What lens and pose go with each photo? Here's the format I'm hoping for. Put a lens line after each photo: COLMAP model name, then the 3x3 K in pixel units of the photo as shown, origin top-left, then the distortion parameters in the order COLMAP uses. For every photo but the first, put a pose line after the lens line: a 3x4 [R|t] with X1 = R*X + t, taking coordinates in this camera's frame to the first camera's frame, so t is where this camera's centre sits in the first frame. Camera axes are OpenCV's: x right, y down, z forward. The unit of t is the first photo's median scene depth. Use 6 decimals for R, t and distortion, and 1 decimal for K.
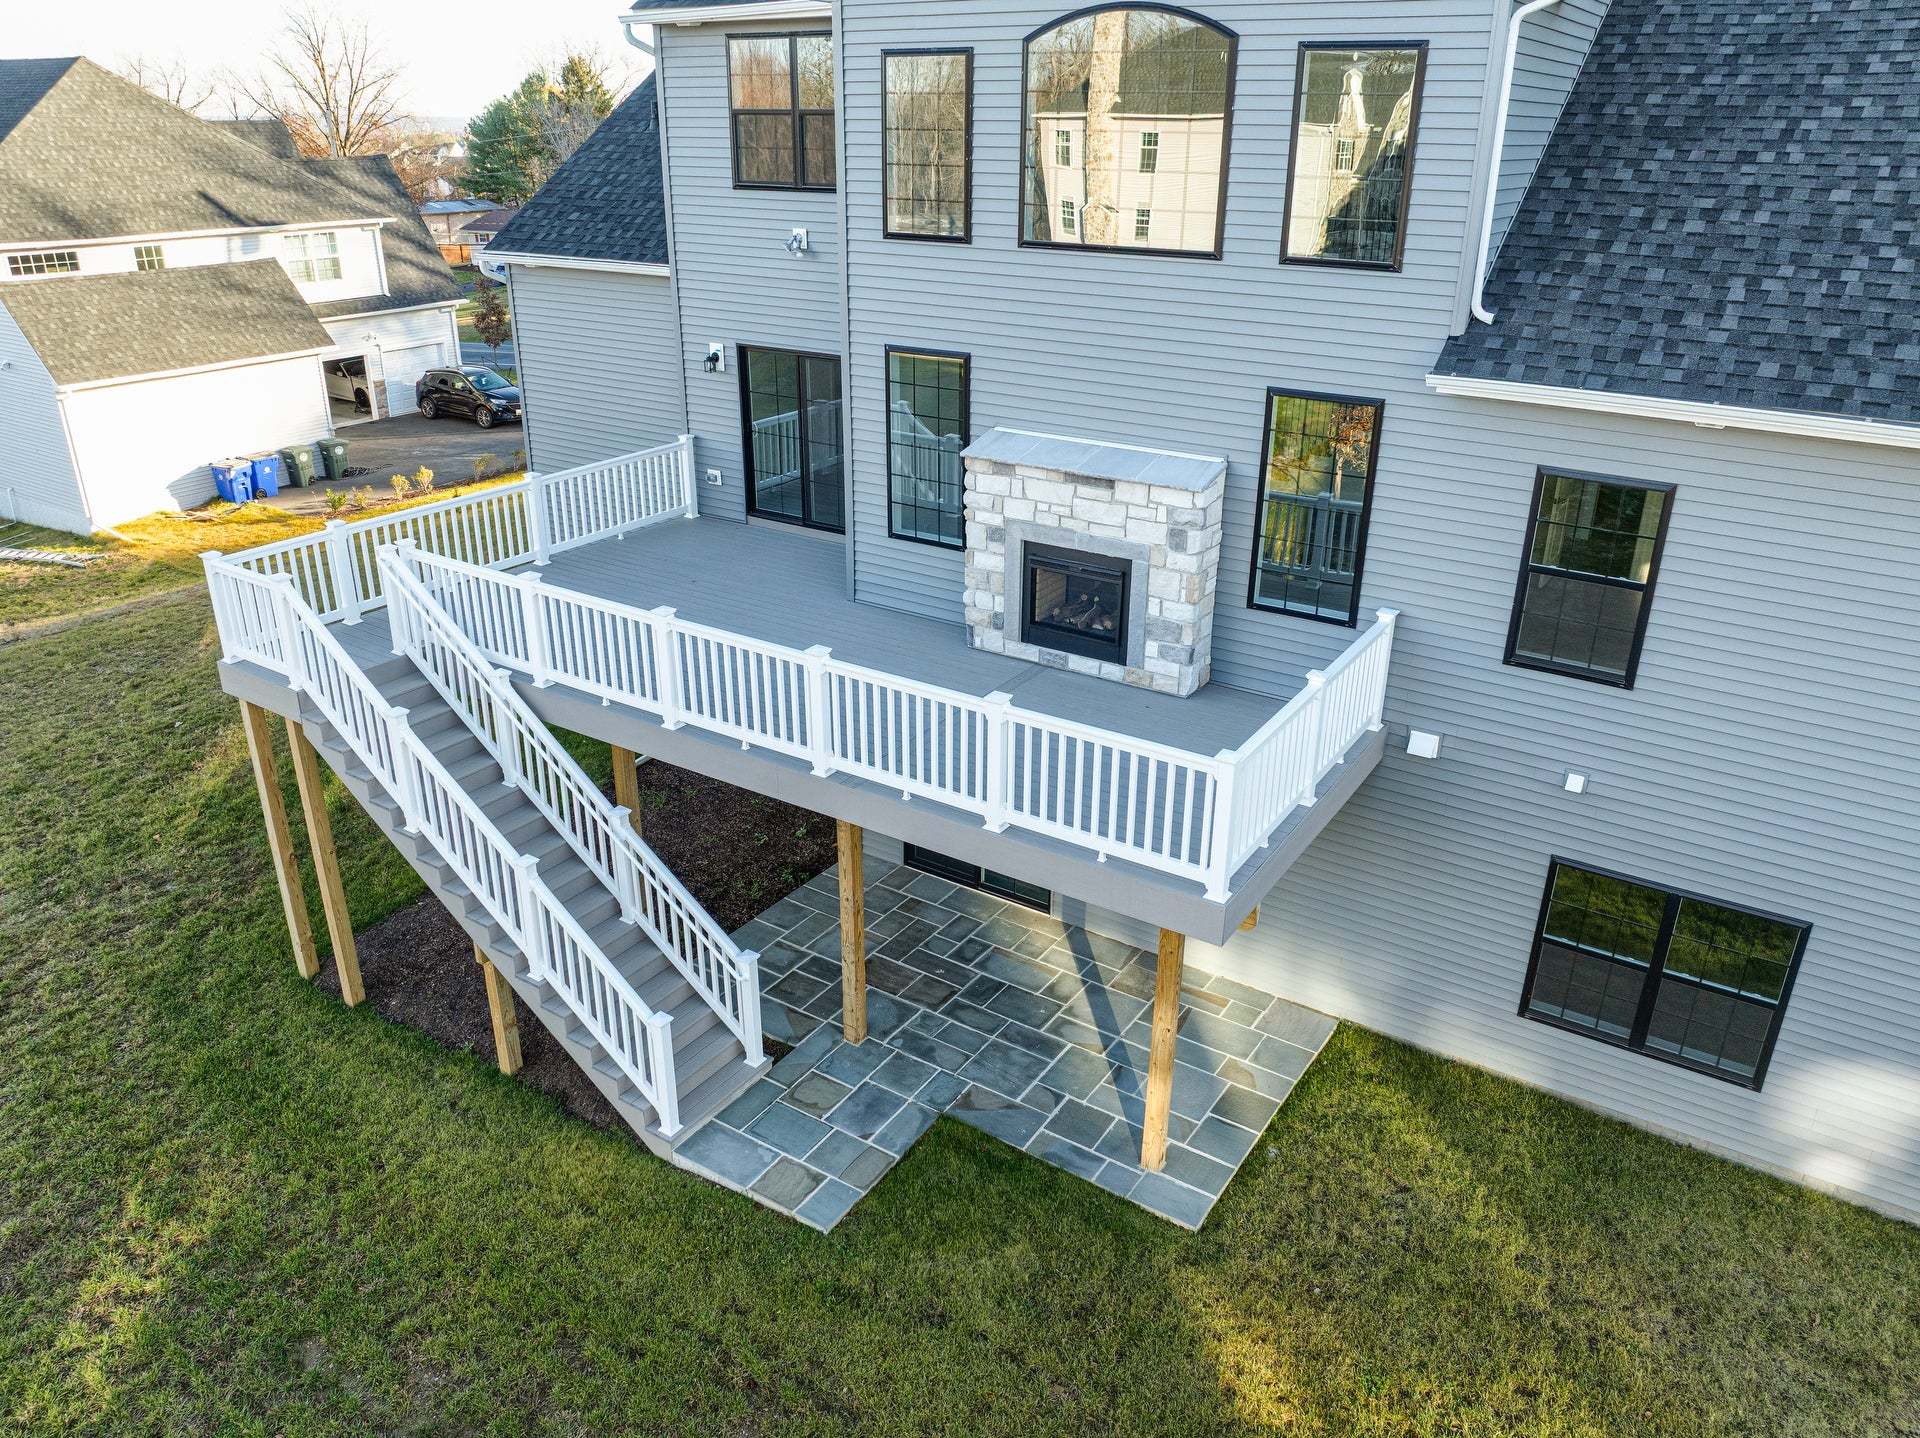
lens RADIAL K [[1380.2, 0, 957.5], [0, 1380.2, 727.6], [0, 0, 1]] dist [-0.039545, 0.010095]
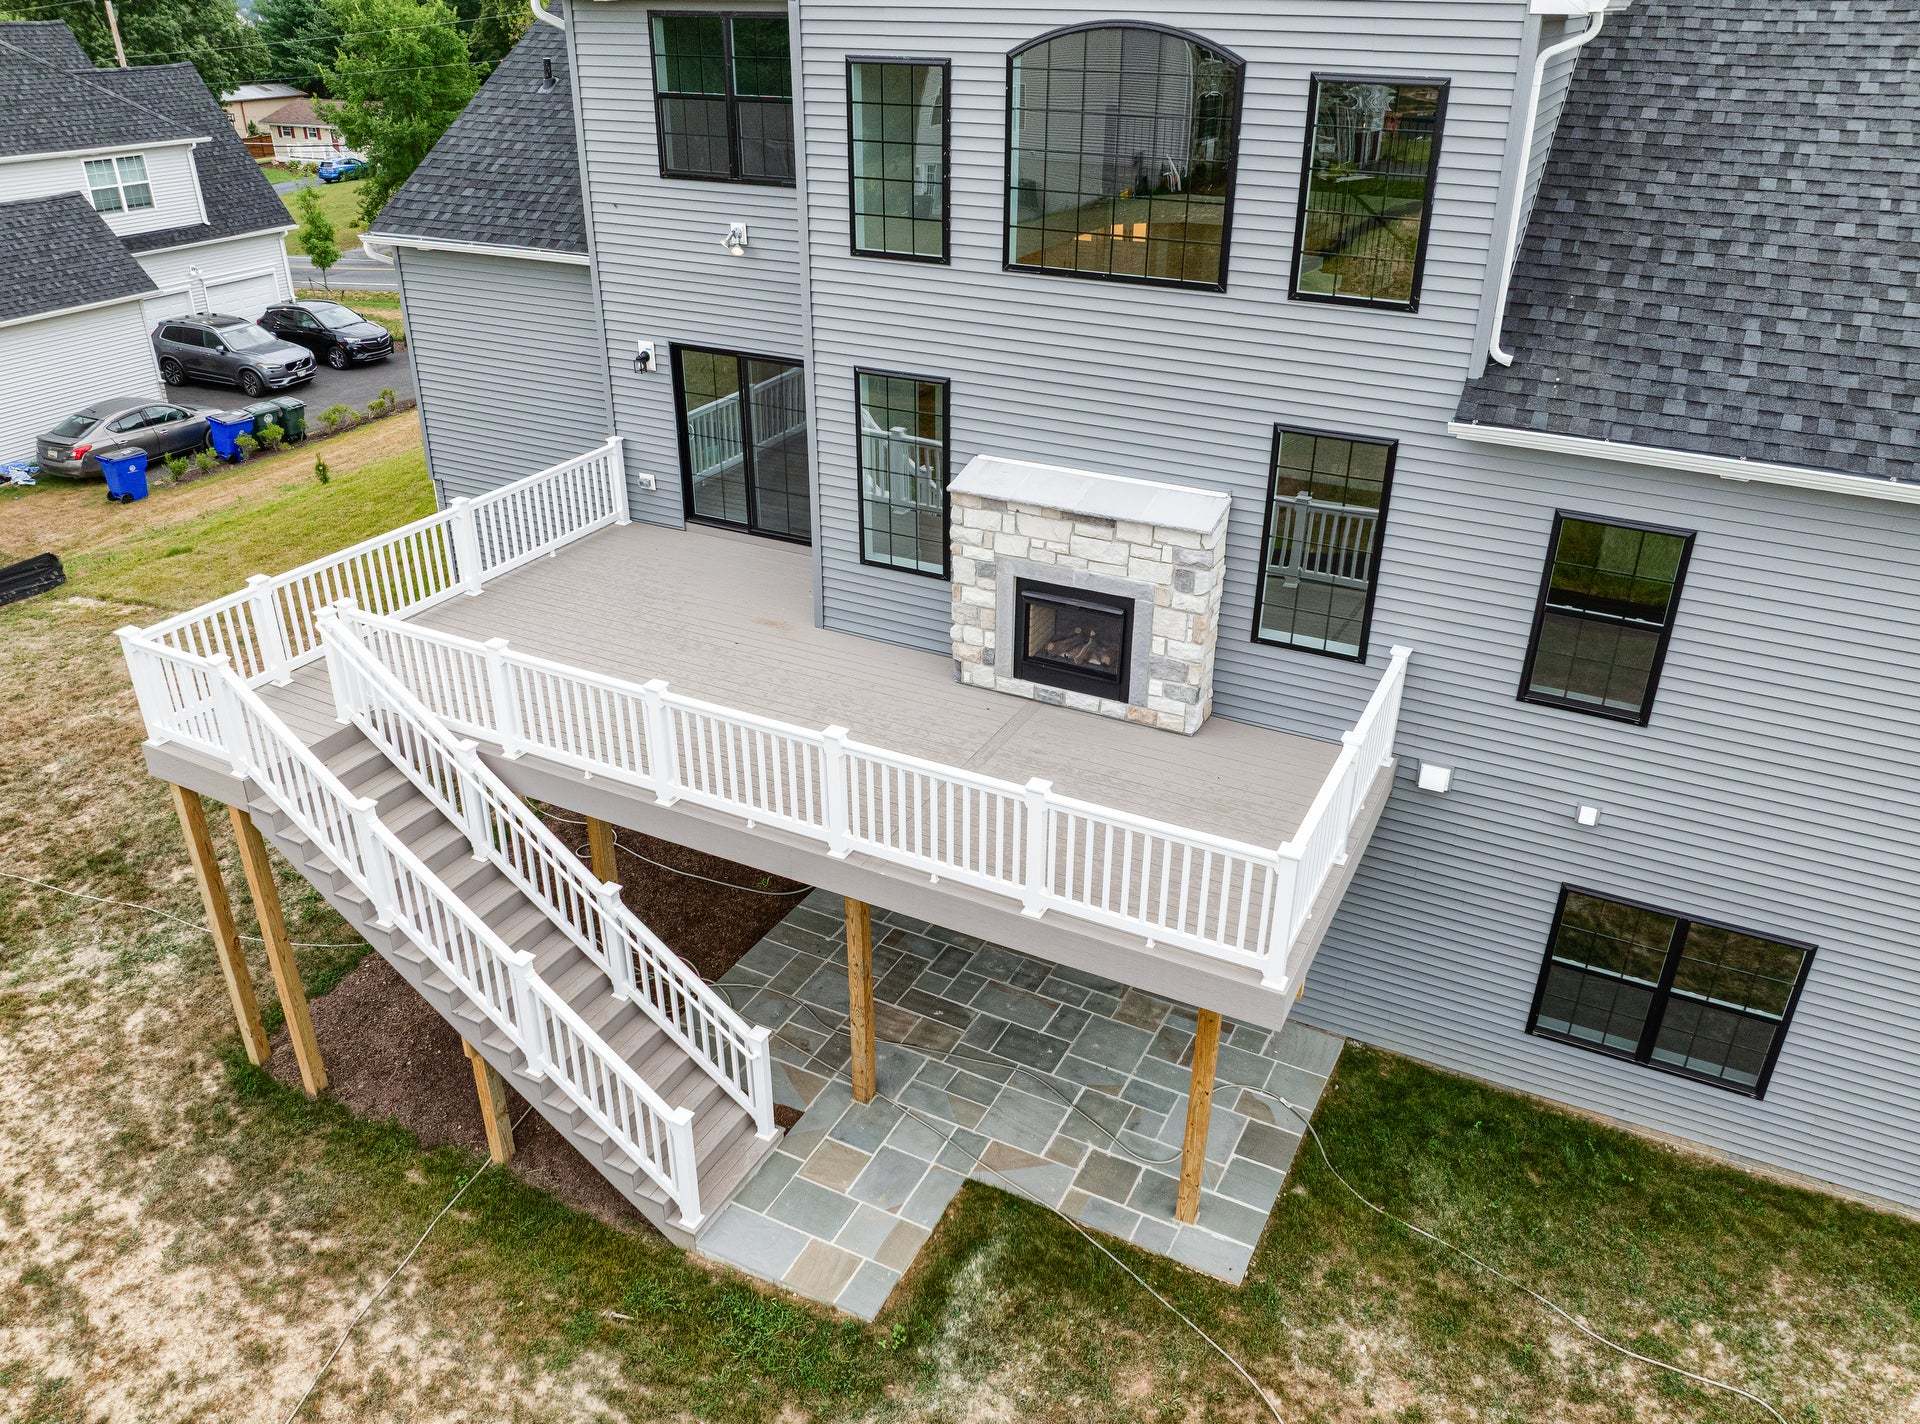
lens RADIAL K [[1426.5, 0, 960.0], [0, 1426.5, 712.0], [0, 0, 1]] dist [-0.031030, -0.006779]
pose [[0.994053, -0.051240, 0.096092, -0.095137], [0.045152, 0.996896, 0.064491, -0.112536], [-0.099098, -0.059769, 0.993281, 0.014365]]
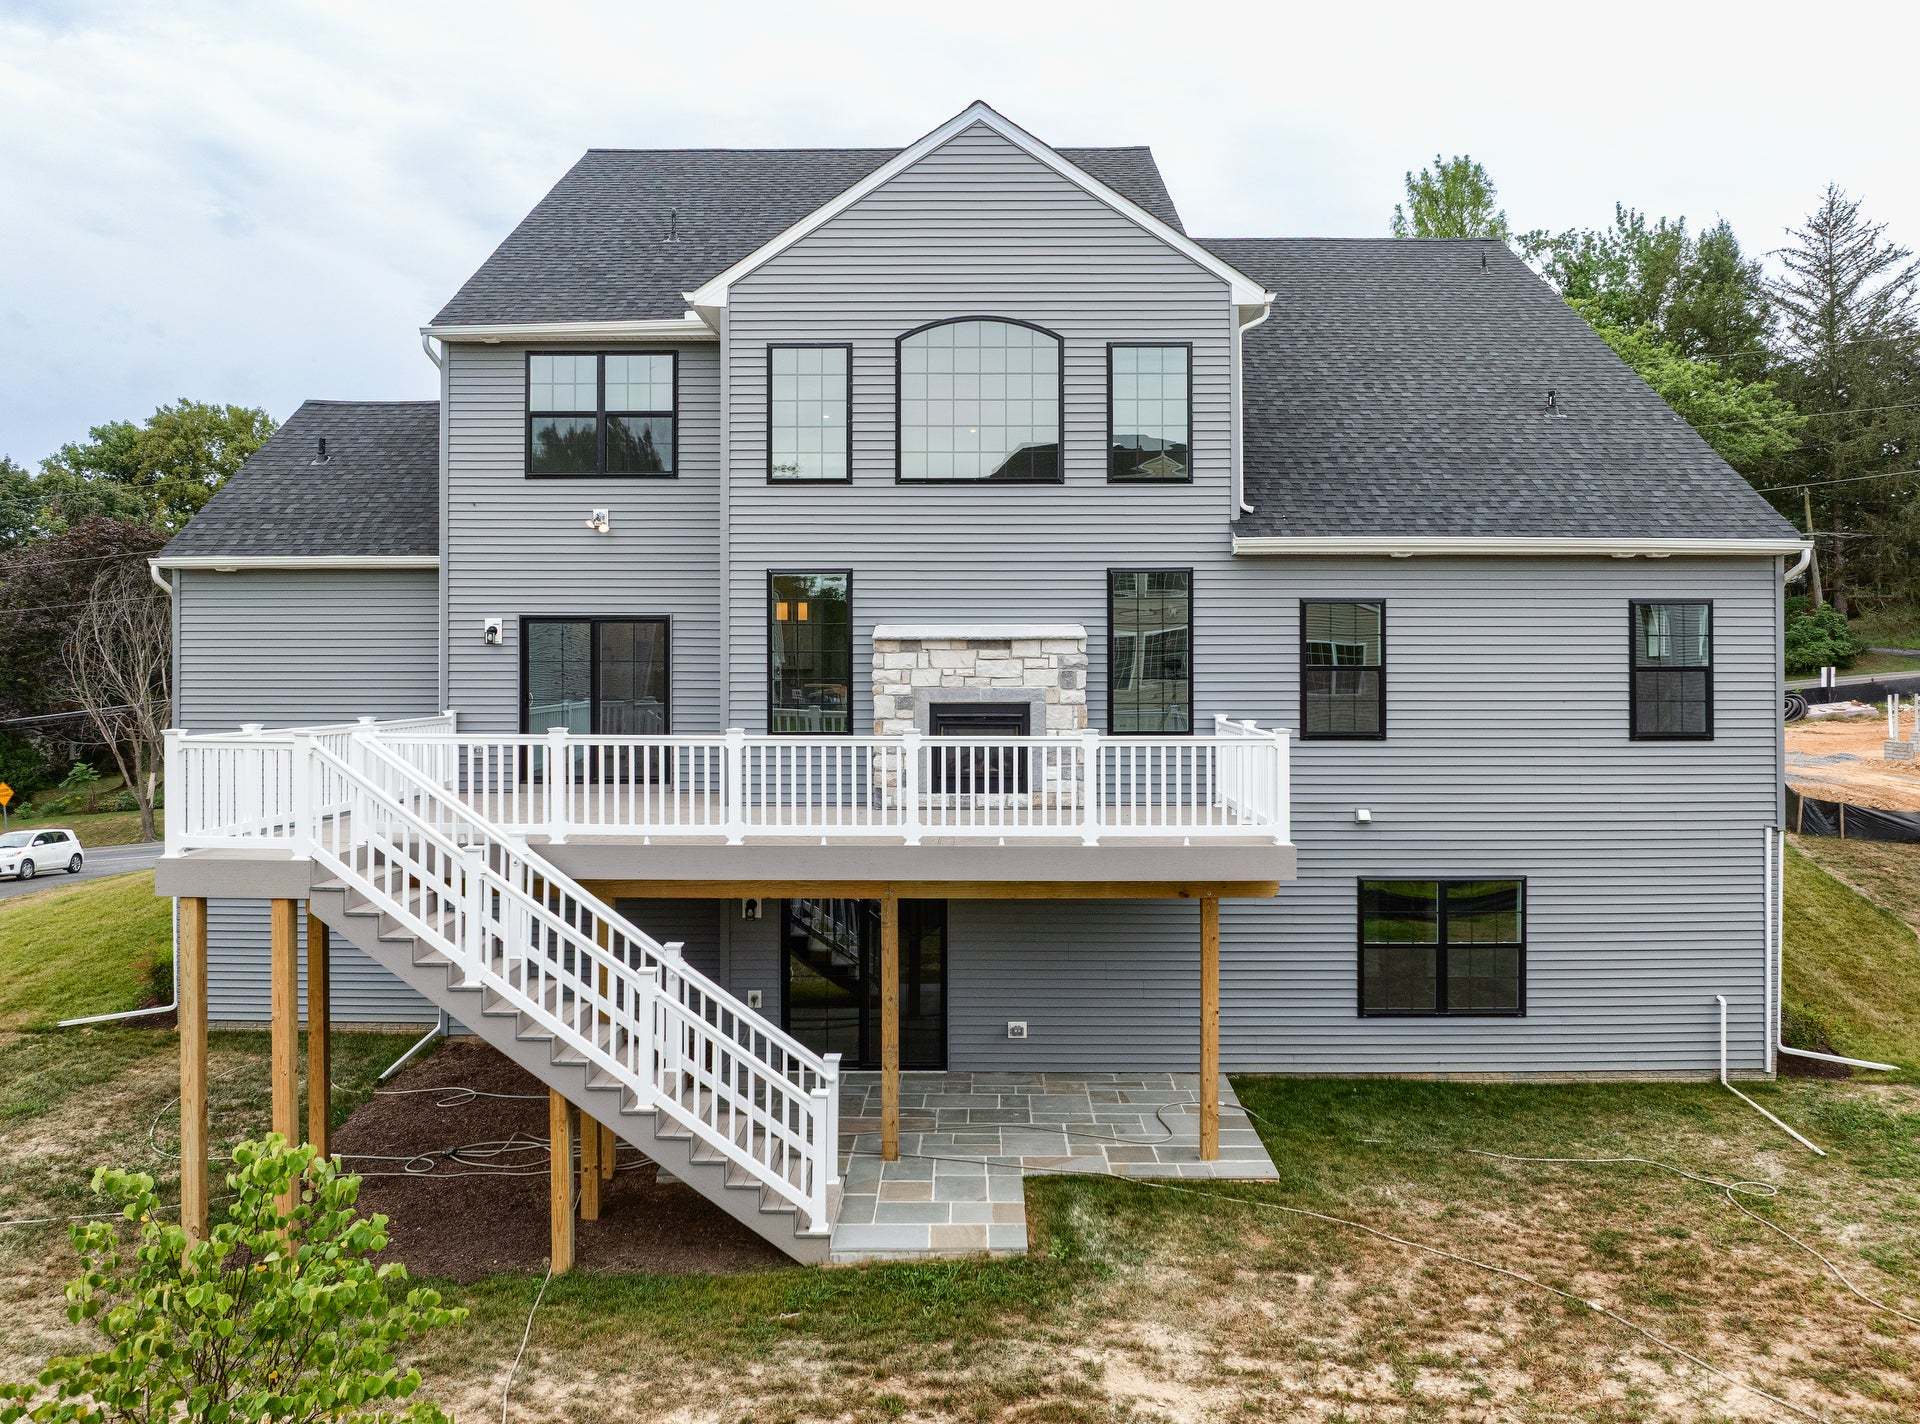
lens RADIAL K [[1448.8, 0, 964.6], [0, 1448.8, 663.3], [0, 0, 1]] dist [-0.024799, 0.000106]
pose [[0.837301, -0.005610, 0.546714, -0.652145], [0.230602, 0.910277, -0.343829, 0.289898], [-0.495732, 0.413962, 0.763469, -0.002919]]
